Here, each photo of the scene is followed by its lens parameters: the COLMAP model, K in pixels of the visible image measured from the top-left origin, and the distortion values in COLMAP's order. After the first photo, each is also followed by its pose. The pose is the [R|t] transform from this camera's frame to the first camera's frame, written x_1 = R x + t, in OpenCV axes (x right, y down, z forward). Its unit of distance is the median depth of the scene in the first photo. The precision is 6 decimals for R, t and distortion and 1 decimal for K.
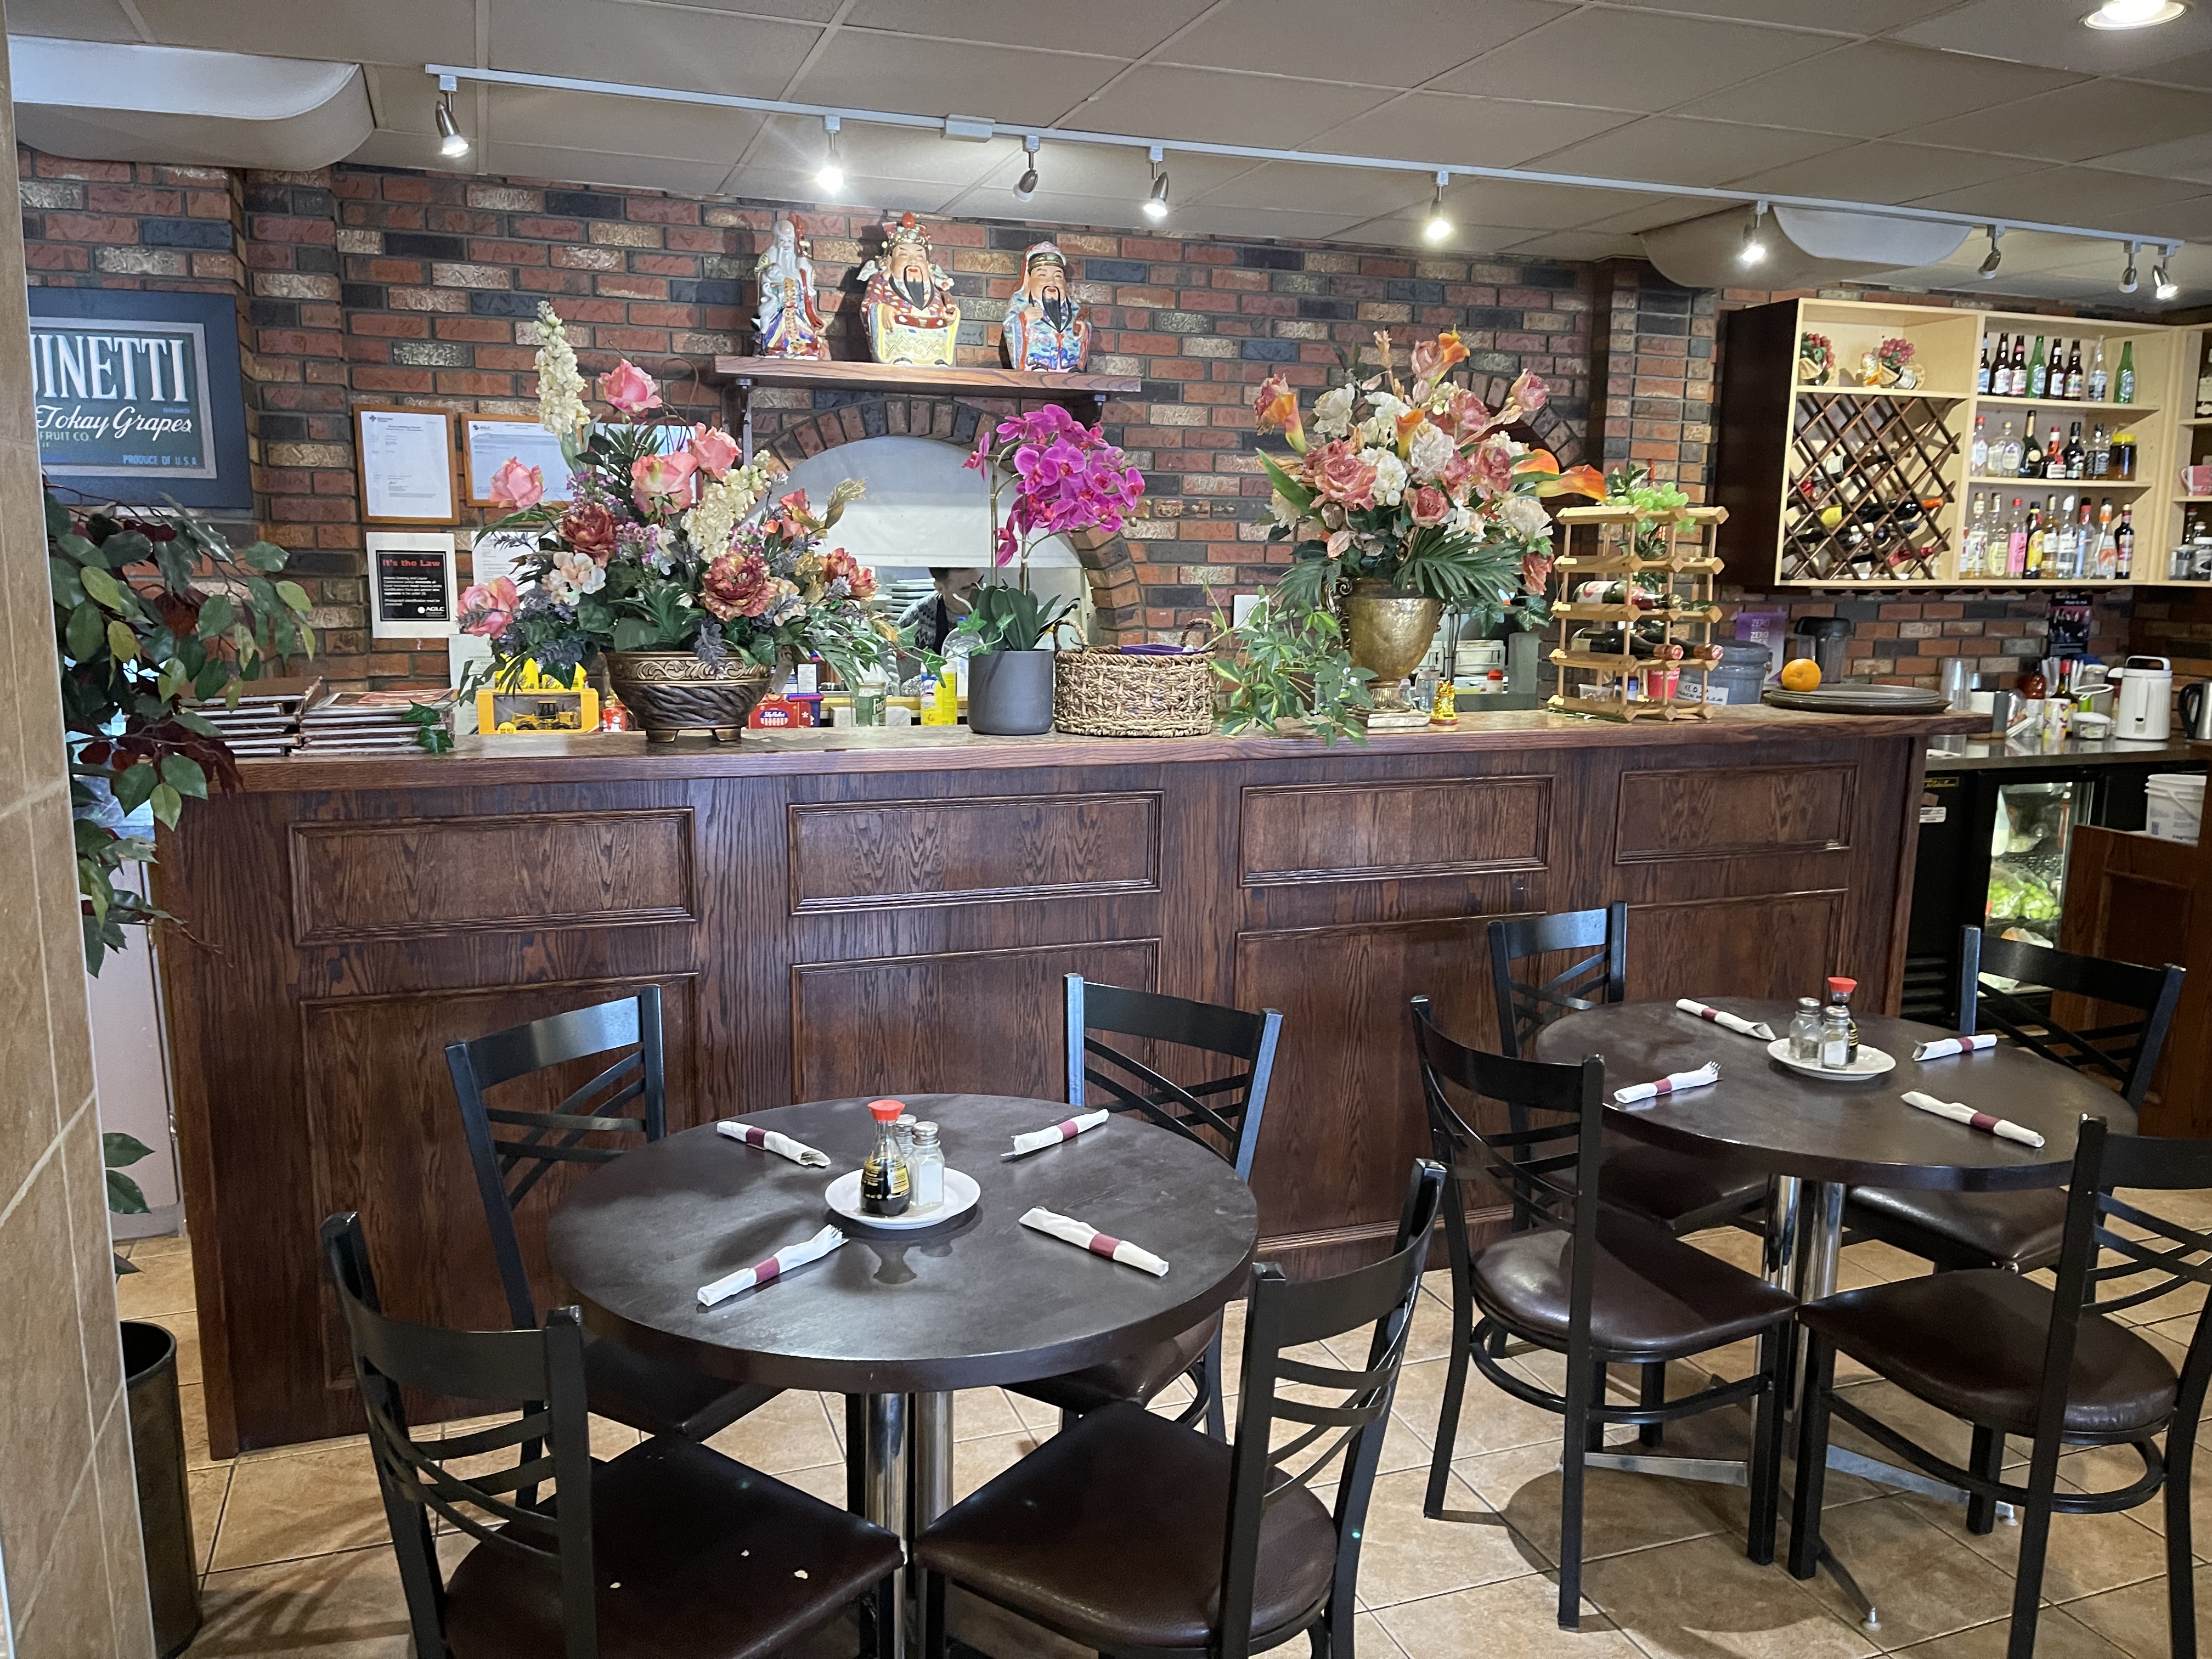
lens RADIAL K [[1676.1, 0, 1110.6], [0, 1676.1, 838.0], [0, 0, 1]] dist [0.057374, -0.081205]
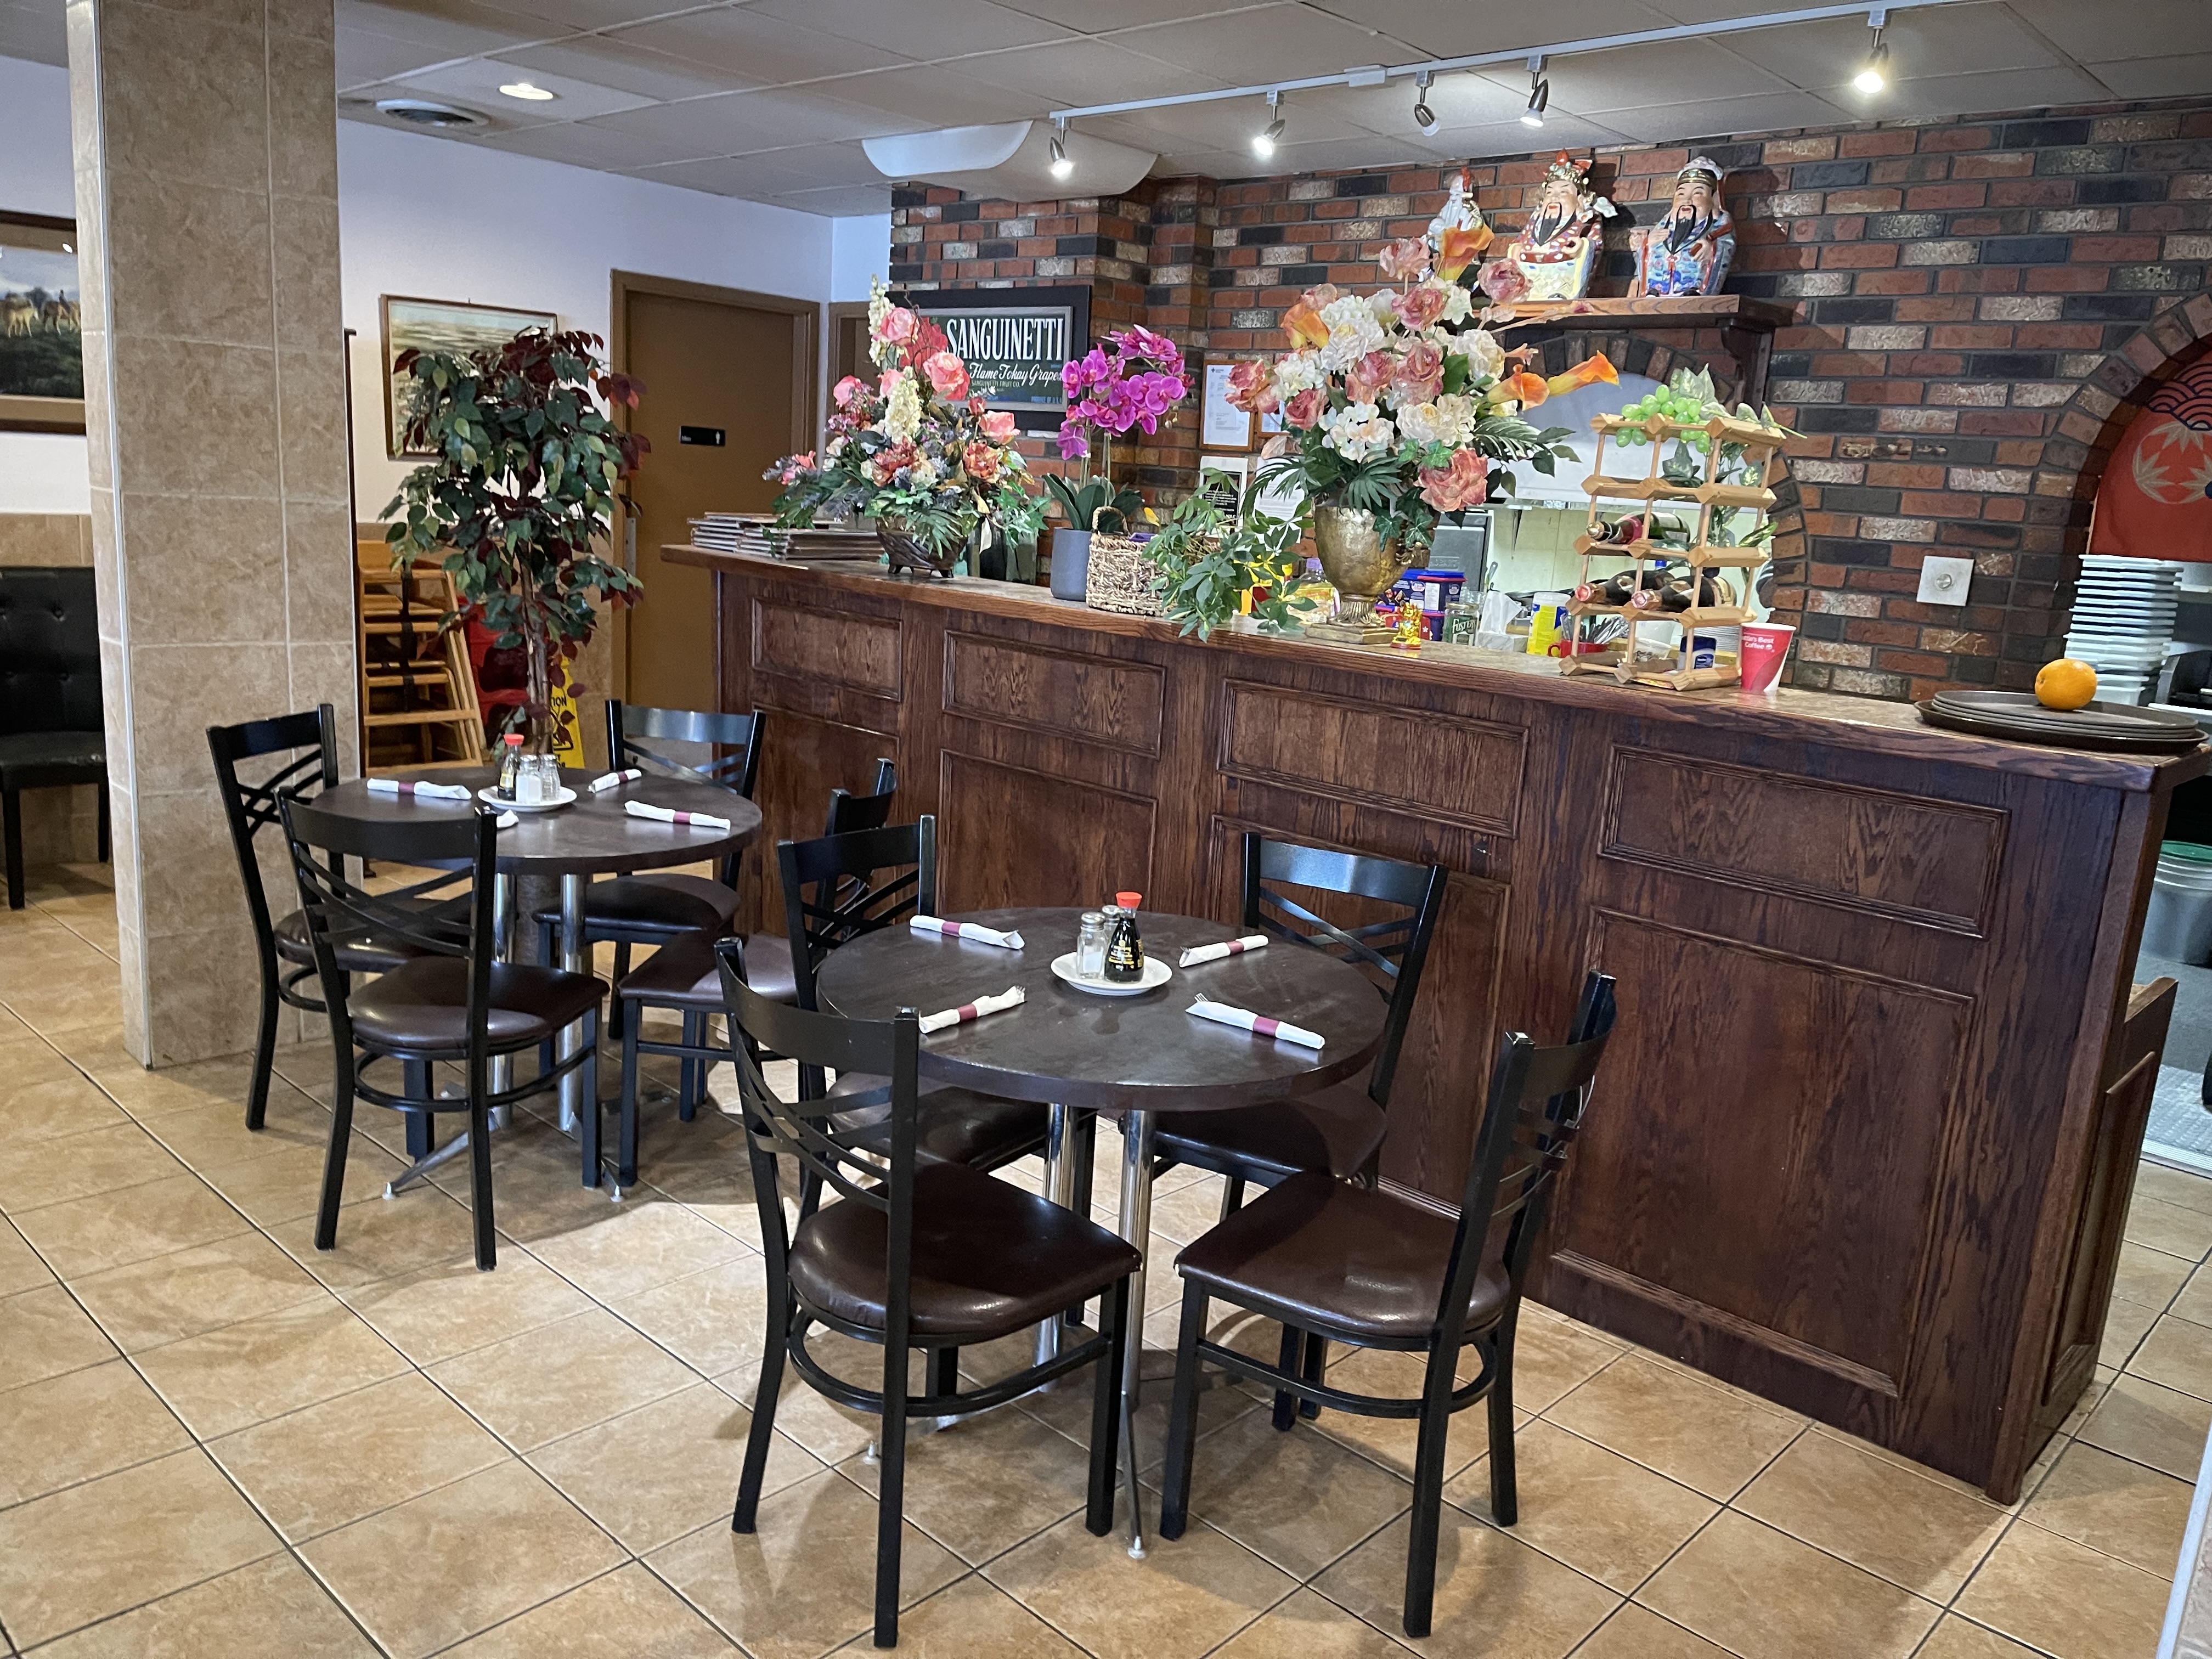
lens RADIAL K [[1676.1, 0, 1108.5], [0, 1676.1, 834.3], [0, 0, 1]] dist [0.057374, -0.081205]
pose [[0.447151, 0.208214, -0.869887, 0.655920], [-0.209253, 0.969892, 0.124588, -0.033910], [0.869637, 0.126317, 0.477258, 0.287296]]
